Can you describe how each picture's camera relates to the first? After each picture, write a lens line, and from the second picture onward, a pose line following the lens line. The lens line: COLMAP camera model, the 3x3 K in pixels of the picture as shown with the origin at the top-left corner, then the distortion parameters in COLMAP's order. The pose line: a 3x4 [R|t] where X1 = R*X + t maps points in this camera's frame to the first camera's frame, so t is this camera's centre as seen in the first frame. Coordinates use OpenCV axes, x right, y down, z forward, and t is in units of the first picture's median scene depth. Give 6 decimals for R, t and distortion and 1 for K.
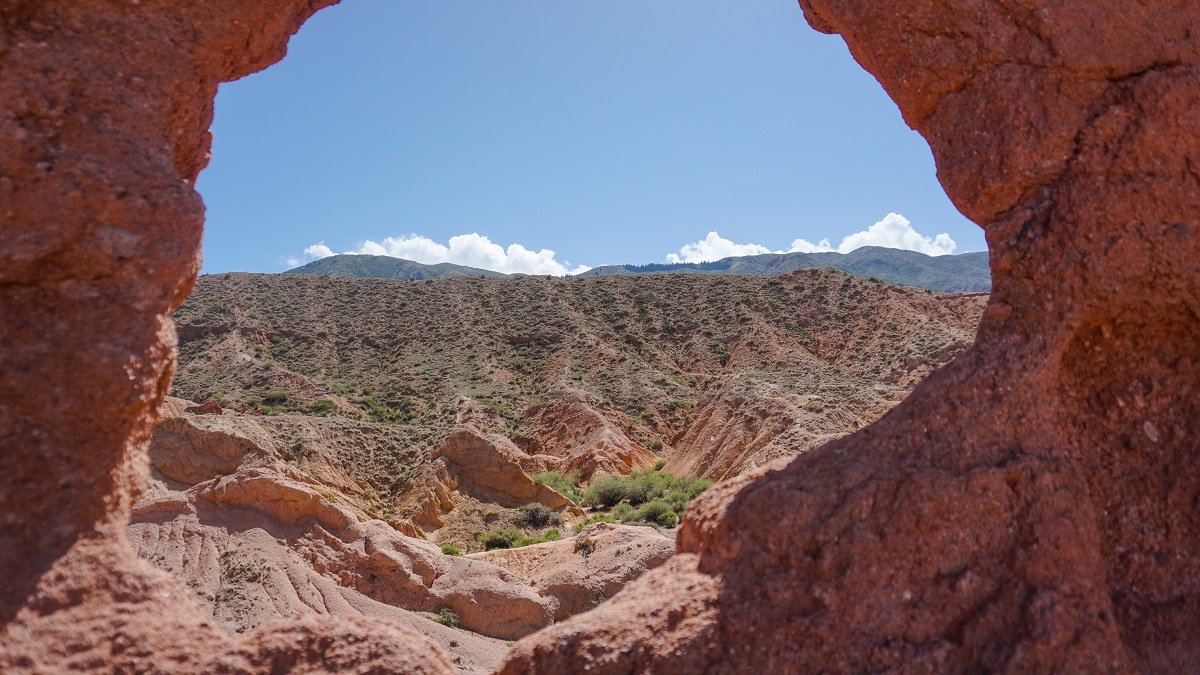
lens RADIAL K [[820.9, 0, 602.7], [0, 820.9, 337.8], [0, 0, 1]] dist [-0.025189, 0.014118]
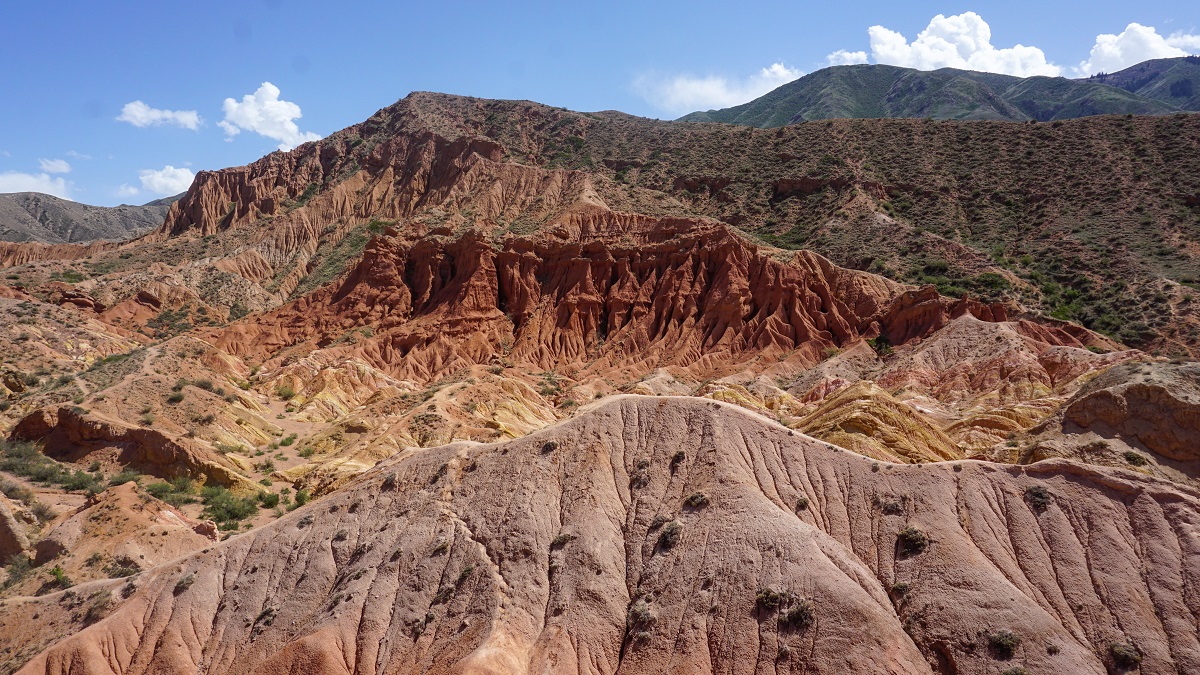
lens RADIAL K [[820.9, 0, 602.5], [0, 820.9, 333.0], [0, 0, 1]] dist [-0.025189, 0.014118]
pose [[0.850931, 0.101639, -0.515351, -0.178854], [0.014906, 0.976034, 0.217107, -0.054469], [0.525067, -0.192424, 0.829022, -0.033105]]
